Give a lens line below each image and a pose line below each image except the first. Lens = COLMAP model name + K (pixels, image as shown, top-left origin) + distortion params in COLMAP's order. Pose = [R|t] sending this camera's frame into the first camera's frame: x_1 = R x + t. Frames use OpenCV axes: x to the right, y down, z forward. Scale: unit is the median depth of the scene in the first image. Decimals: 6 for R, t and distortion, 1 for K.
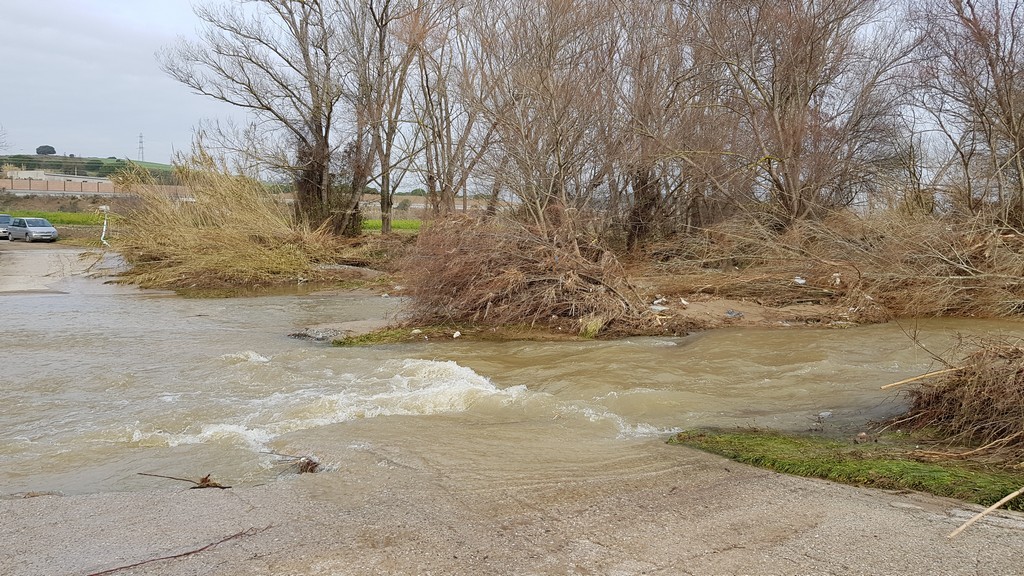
lens RADIAL K [[773.8, 0, 512.0], [0, 773.8, 288.0], [0, 0, 1]] dist [0.007543, -0.047268]
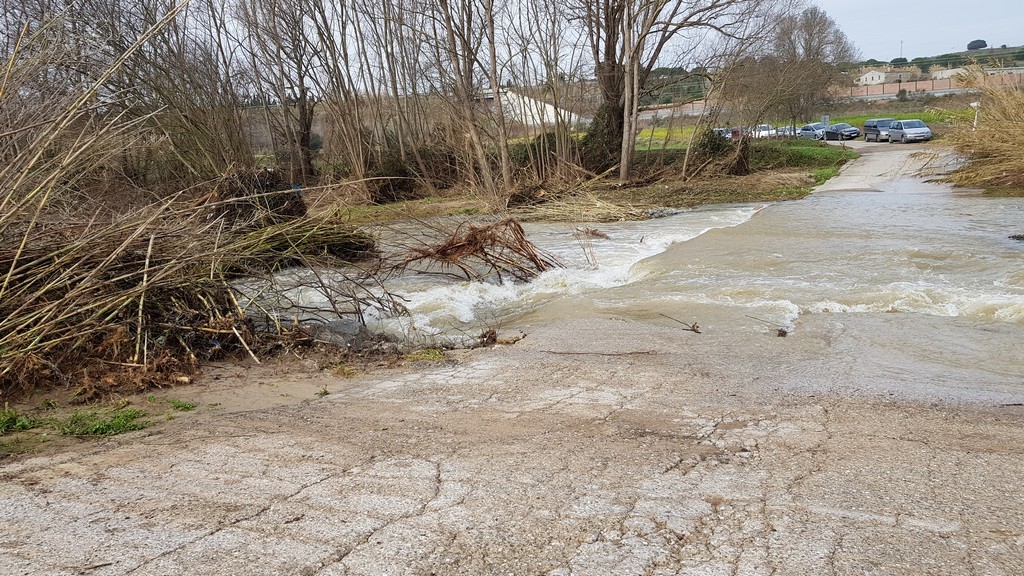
lens RADIAL K [[773.8, 0, 512.0], [0, 773.8, 288.0], [0, 0, 1]] dist [0.007543, -0.047268]
pose [[0.470922, 0.105832, -0.875803, 0.263743], [0.010054, 0.992070, 0.125287, -0.000456], [0.882117, -0.067806, 0.466124, 0.020631]]
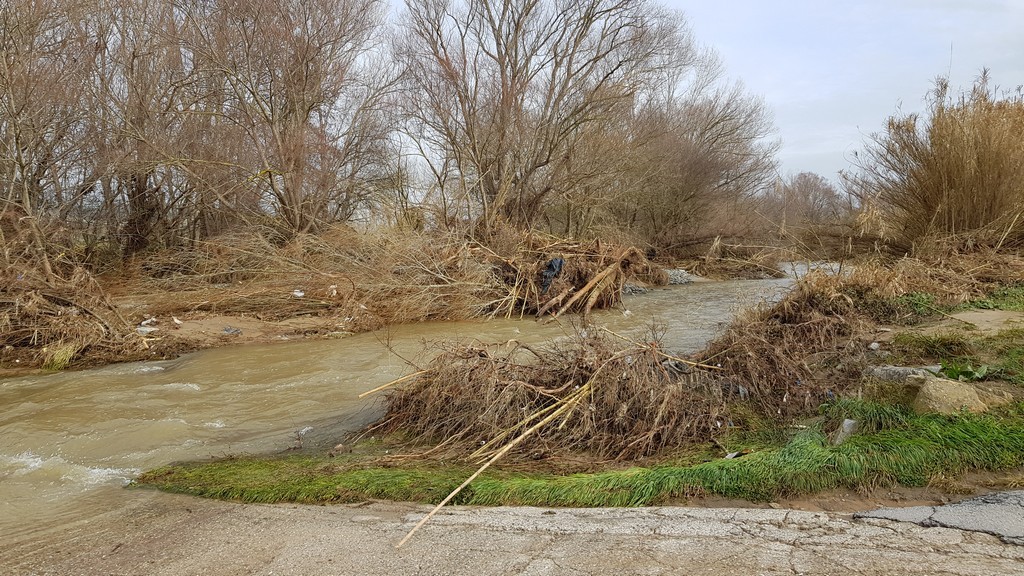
lens RADIAL K [[773.8, 0, 512.0], [0, 773.8, 288.0], [0, 0, 1]] dist [0.007543, -0.047268]
pose [[0.819721, -0.029833, 0.571986, 0.025480], [0.040108, 0.999181, -0.005366, -0.000365], [-0.571358, 0.027340, 0.820246, 0.016244]]
